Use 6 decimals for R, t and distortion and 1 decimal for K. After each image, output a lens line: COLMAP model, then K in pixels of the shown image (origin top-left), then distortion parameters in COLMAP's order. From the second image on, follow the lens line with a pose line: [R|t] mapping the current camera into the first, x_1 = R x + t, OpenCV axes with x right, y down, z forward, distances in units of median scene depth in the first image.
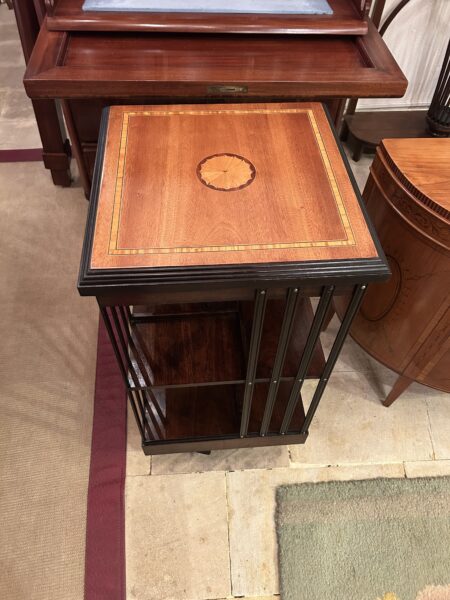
lens RADIAL K [[448.6, 0, 228.7], [0, 448.6, 302.7], [0, 0, 1]] dist [0.034985, -0.041250]
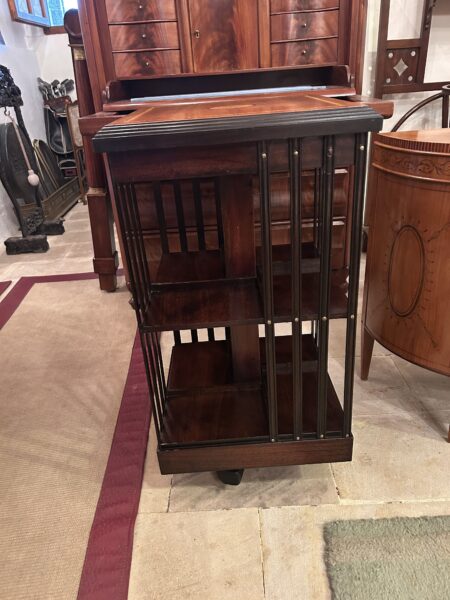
lens RADIAL K [[448.6, 0, 228.2], [0, 448.6, 304.2], [0, 0, 1]] dist [0.034985, -0.041250]
pose [[0.993529, -0.062745, -0.094674, 0.038655], [0.014093, 0.895217, -0.445407, 0.410644], [0.112701, 0.441191, 0.890309, 0.110773]]
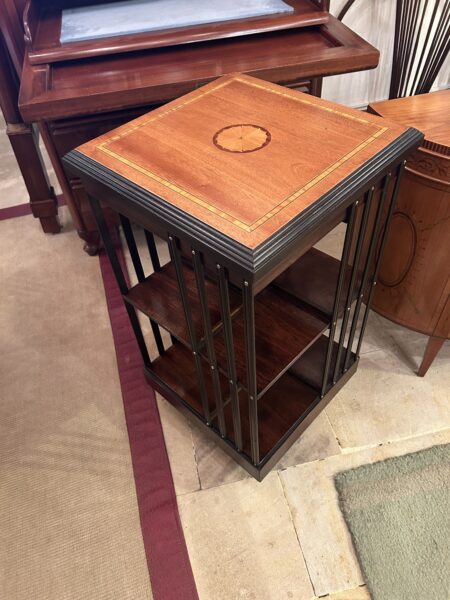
lens RADIAL K [[448.6, 0, 227.3], [0, 448.6, 301.5], [0, 0, 1]] dist [0.034985, -0.041250]
pose [[0.982097, -0.184484, 0.038097, -0.082921], [0.187434, 0.977194, -0.099804, 0.100087], [-0.018816, 0.105158, 0.994277, 0.013561]]
